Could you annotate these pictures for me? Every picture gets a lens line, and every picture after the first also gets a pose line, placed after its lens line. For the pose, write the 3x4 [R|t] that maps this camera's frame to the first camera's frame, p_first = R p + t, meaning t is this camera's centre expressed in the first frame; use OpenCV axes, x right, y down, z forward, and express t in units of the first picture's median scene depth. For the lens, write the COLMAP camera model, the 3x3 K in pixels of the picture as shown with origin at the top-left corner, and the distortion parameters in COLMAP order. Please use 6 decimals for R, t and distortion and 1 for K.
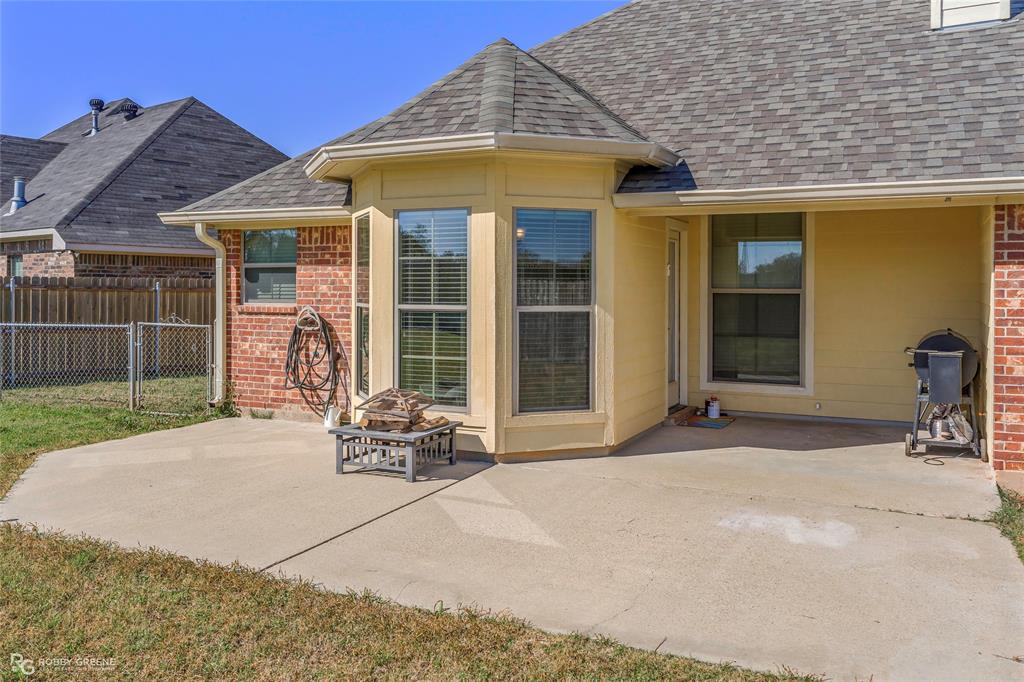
lens RADIAL K [[903.0, 0, 516.1], [0, 903.0, 287.7], [0, 0, 1]] dist [0.001063, 0.008639]
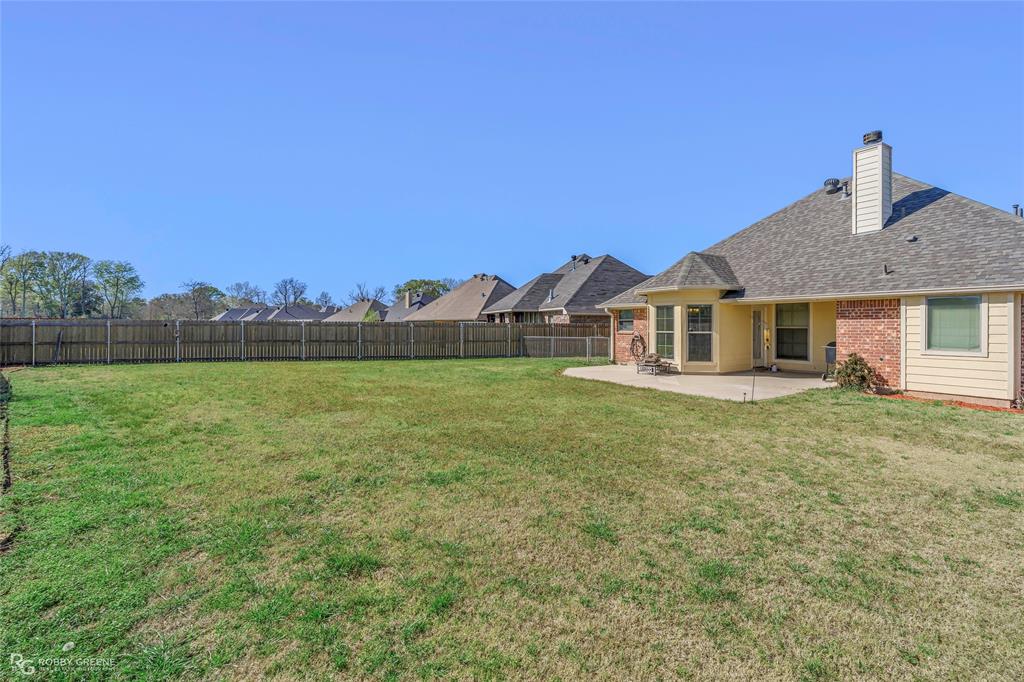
lens RADIAL K [[467.4, 0, 512.2], [0, 467.4, 330.7], [0, 0, 1]] dist [-0.001239, 0.000868]
pose [[0.848952, 0.001992, -0.528466, 0.299330], [0.003368, 0.999952, 0.009180, -0.002052], [0.528459, -0.009573, 0.848905, -0.732620]]
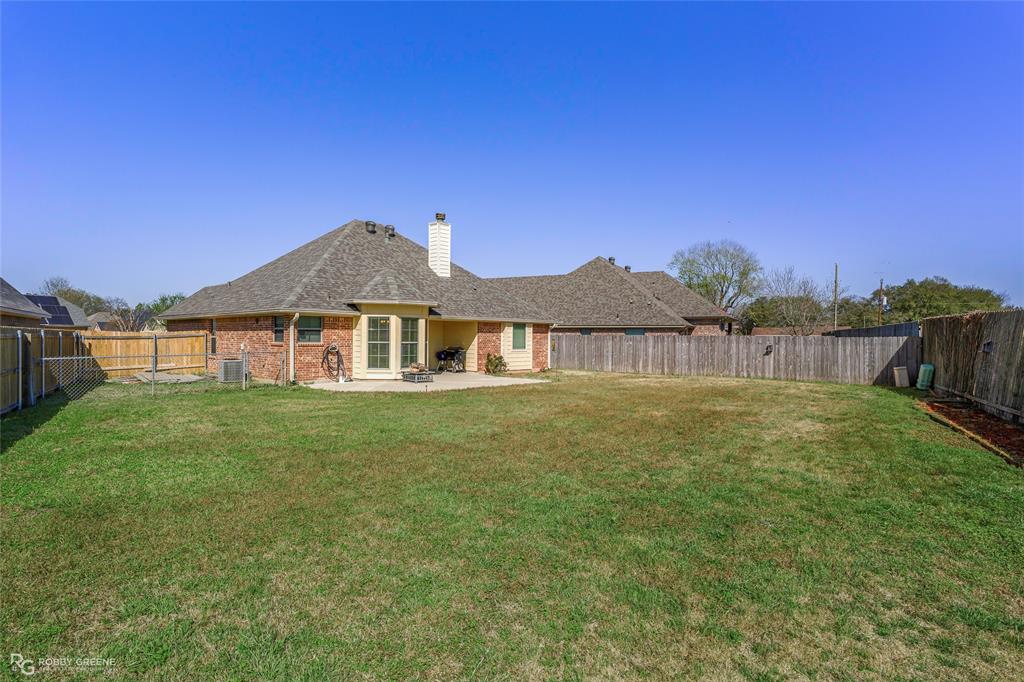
lens RADIAL K [[536.6, 0, 511.4], [0, 536.6, 339.4], [0, 0, 1]] dist [-0.013213, 0.002965]
pose [[0.299201, -0.004834, 0.954178, -1.715702], [-0.006283, 0.999956, 0.007036, -0.007785], [-0.954169, -0.008100, 0.299157, -0.092797]]
